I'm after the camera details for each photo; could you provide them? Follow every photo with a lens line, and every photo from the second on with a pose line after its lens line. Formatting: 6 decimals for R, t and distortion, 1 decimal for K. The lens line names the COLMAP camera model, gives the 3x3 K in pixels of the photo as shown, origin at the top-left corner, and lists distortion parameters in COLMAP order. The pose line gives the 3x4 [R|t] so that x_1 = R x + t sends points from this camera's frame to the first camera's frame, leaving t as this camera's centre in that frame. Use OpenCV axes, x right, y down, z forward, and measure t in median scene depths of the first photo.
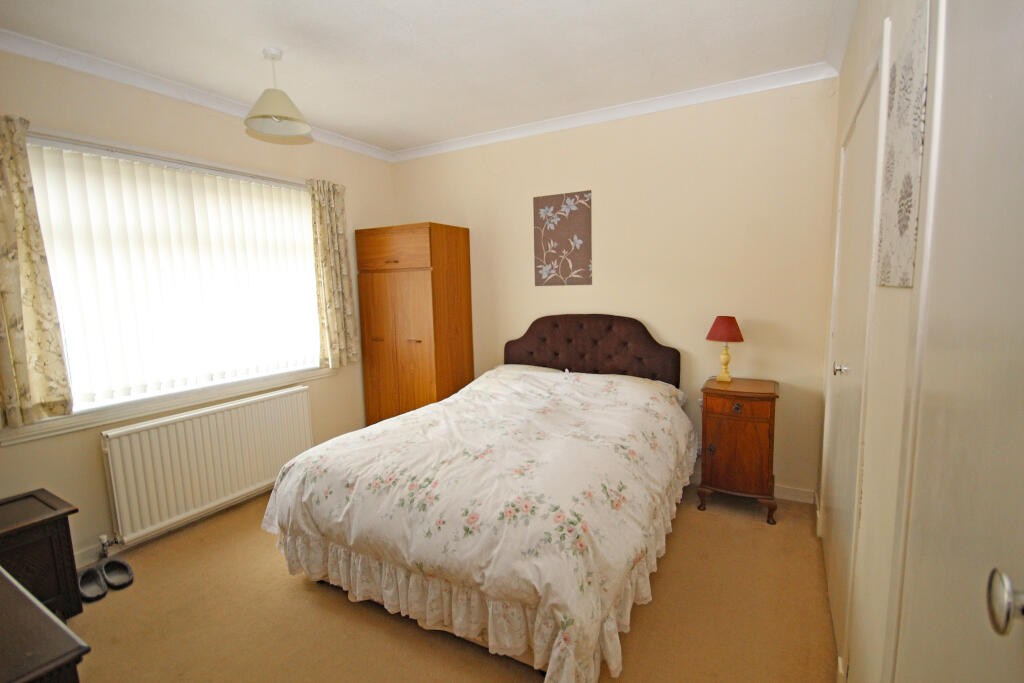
lens RADIAL K [[471.4, 0, 516.2], [0, 471.4, 357.5], [0, 0, 1]] dist [-0.006252, -0.000667]
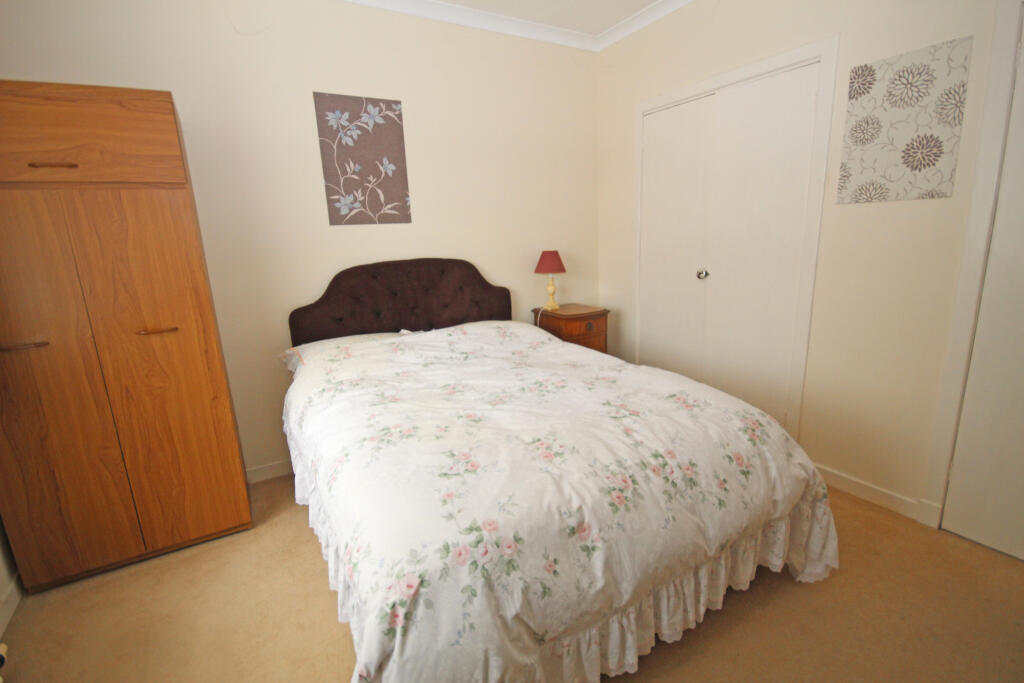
lens RADIAL K [[471.4, 0, 516.2], [0, 471.4, 357.5], [0, 0, 1]] dist [-0.006252, -0.000667]
pose [[0.495007, -0.218281, 0.841024, -0.494034], [0.161525, 0.974176, 0.157769, -0.026351], [-0.853744, 0.057750, 0.517481, 0.436521]]
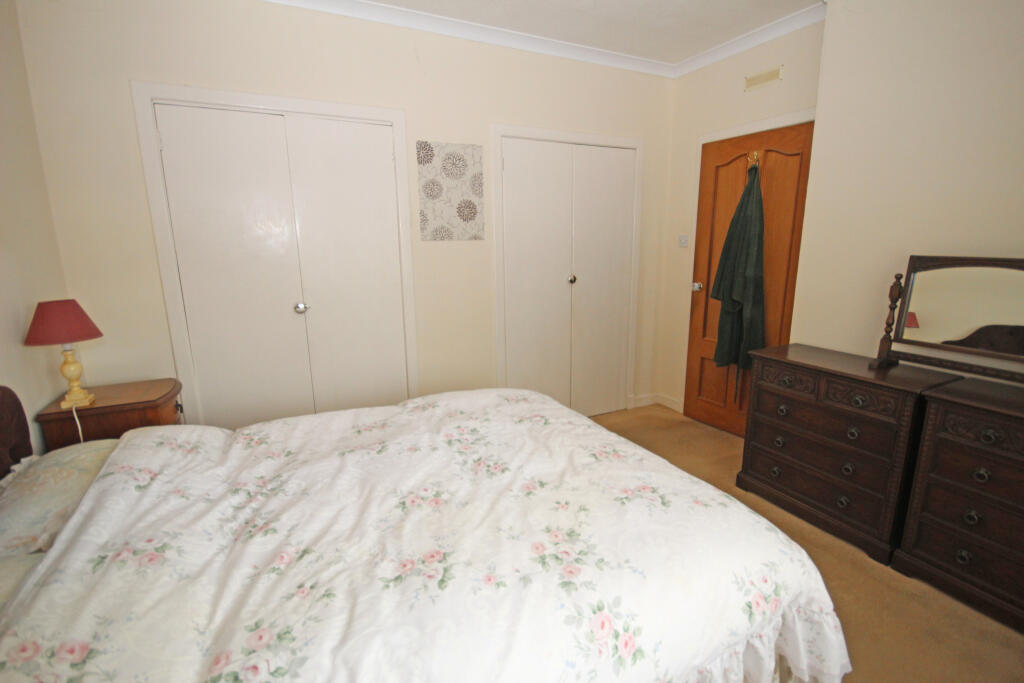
lens RADIAL K [[471.4, 0, 516.2], [0, 471.4, 357.5], [0, 0, 1]] dist [-0.006252, -0.000667]
pose [[-0.833620, -0.101147, 0.542998, -0.317651], [0.117737, 0.927955, 0.353607, -0.140272], [-0.539644, 0.358704, -0.761653, 0.997645]]
